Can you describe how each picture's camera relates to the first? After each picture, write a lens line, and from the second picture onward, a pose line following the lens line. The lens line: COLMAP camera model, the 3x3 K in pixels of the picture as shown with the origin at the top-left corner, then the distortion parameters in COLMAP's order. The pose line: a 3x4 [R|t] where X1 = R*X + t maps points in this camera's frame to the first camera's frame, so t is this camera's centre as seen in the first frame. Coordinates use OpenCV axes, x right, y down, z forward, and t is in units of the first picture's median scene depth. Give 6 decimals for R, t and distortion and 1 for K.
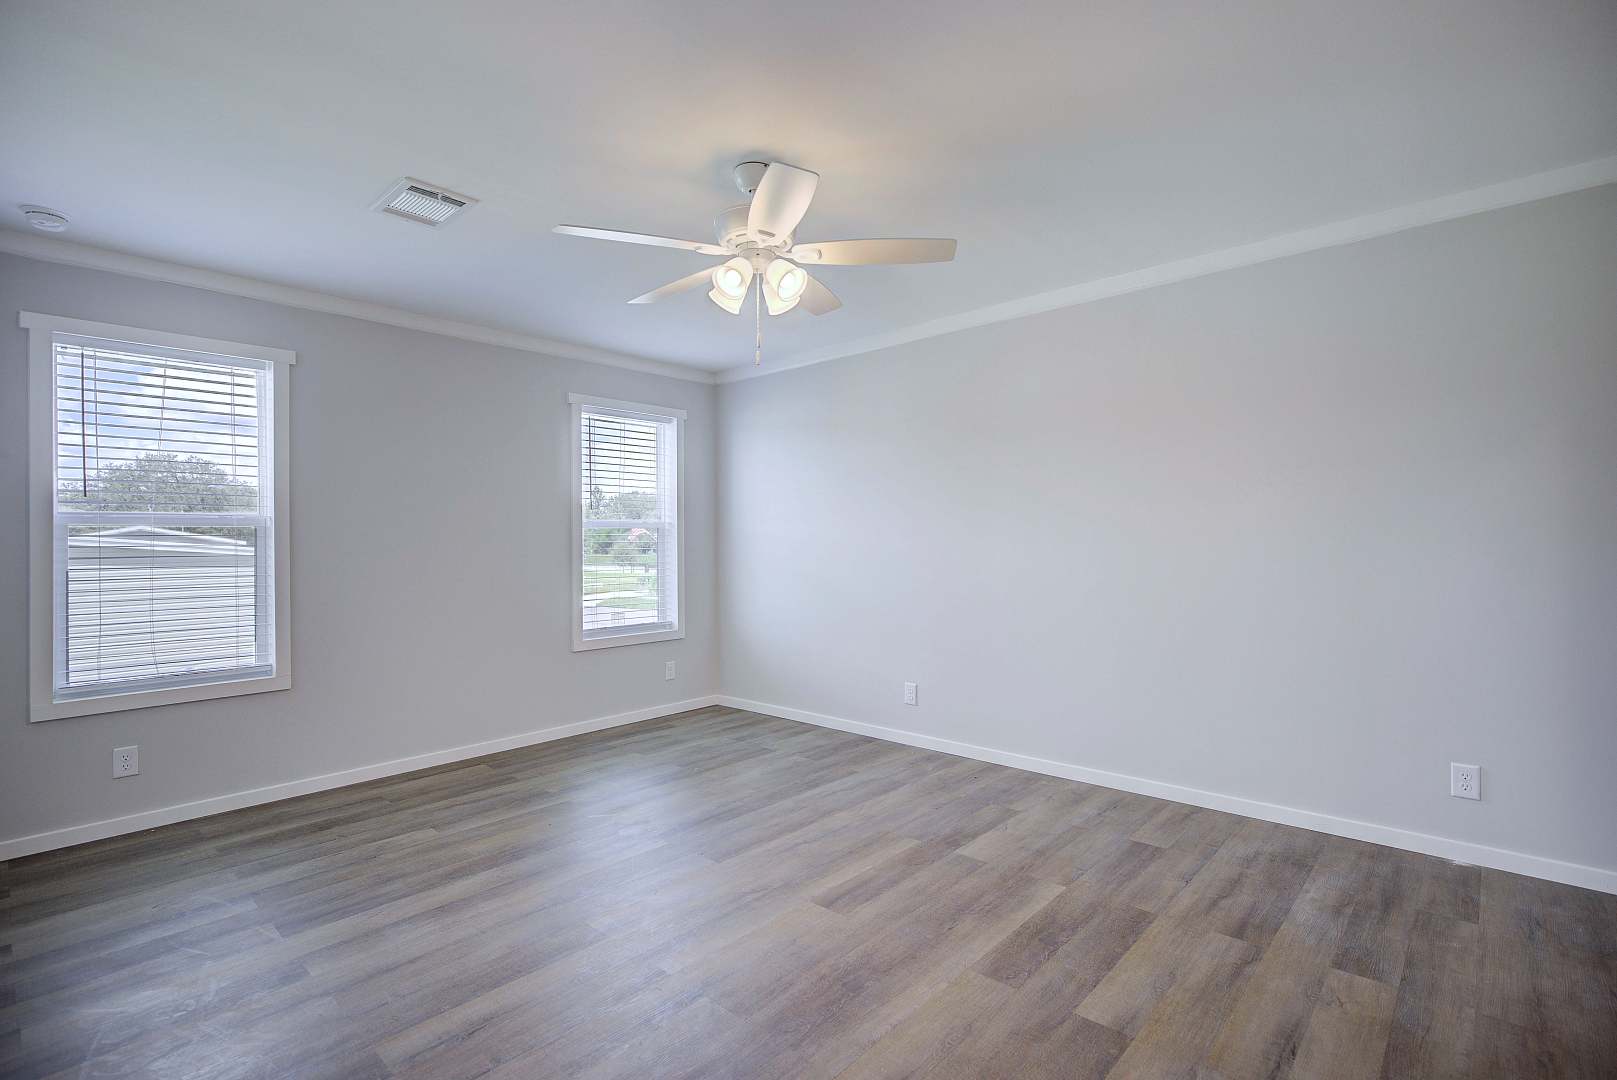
lens RADIAL K [[754.2, 0, 820.1], [0, 754.2, 535.7], [0, 0, 1]] dist [-0.001332, -0.001976]
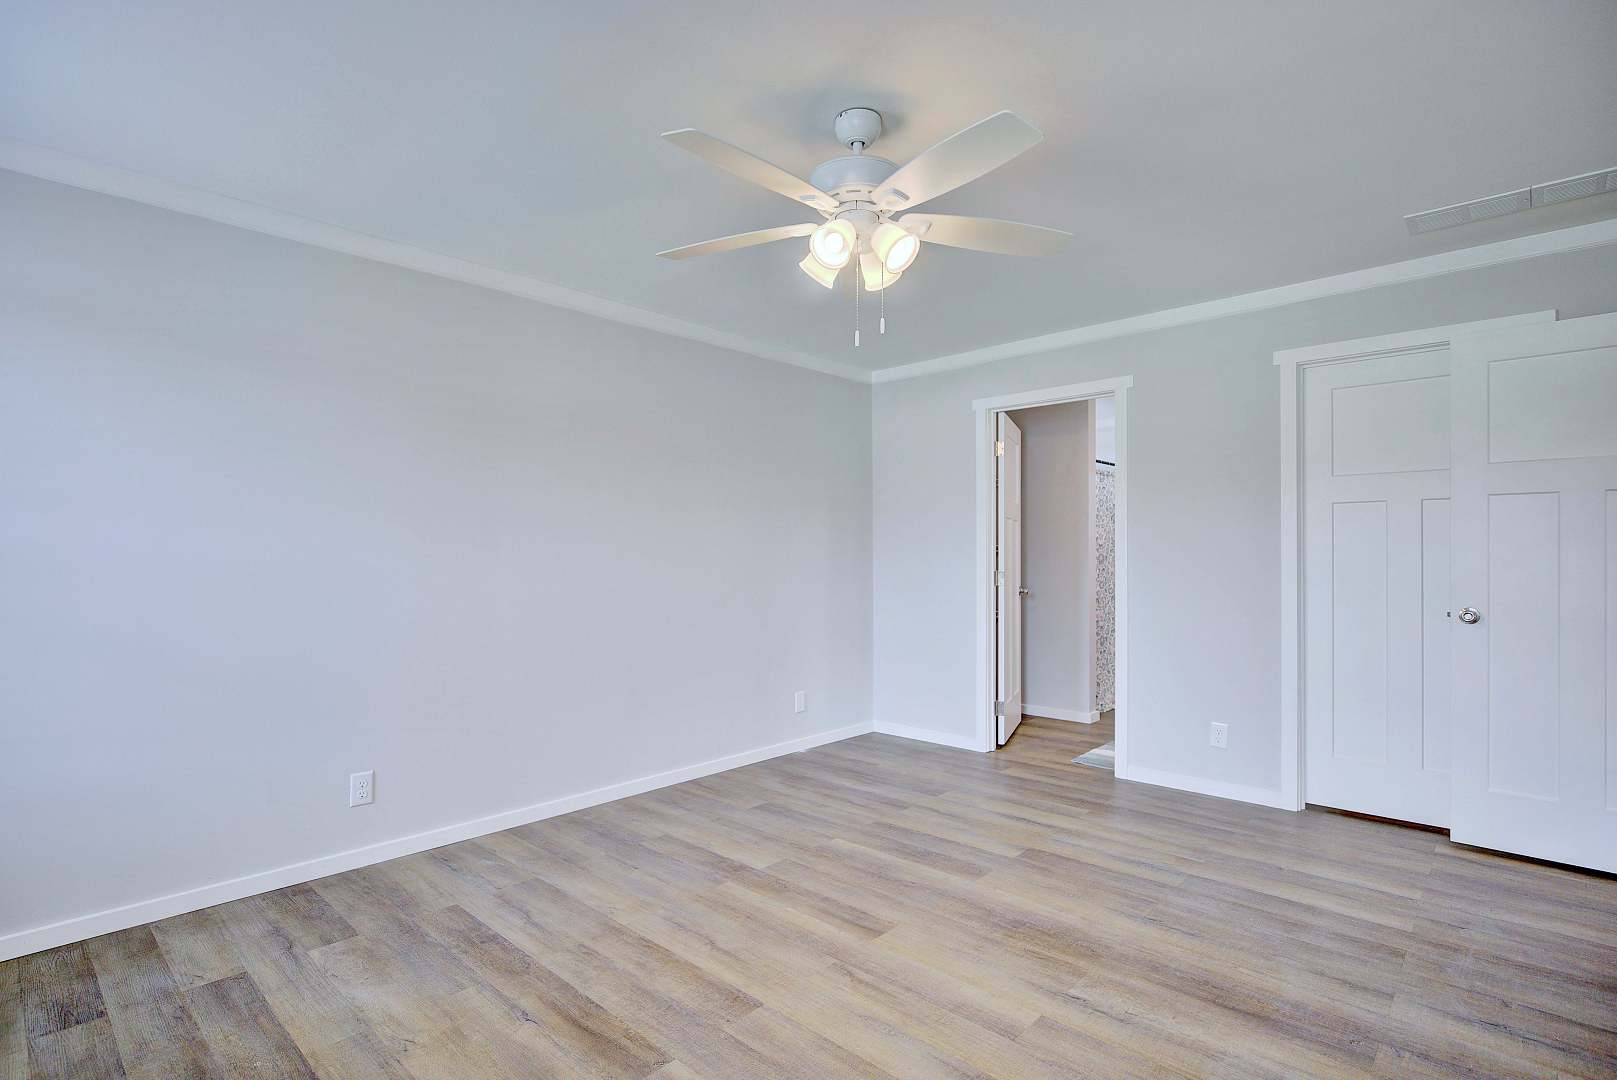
lens RADIAL K [[754.2, 0, 810.7], [0, 754.2, 545.7], [0, 0, 1]] dist [-0.001332, -0.001976]
pose [[0.036249, 0.020257, 0.999137, -0.815104], [-0.006713, 0.999777, -0.020026, 0.004835], [-0.999320, -0.005981, 0.036377, 0.870783]]
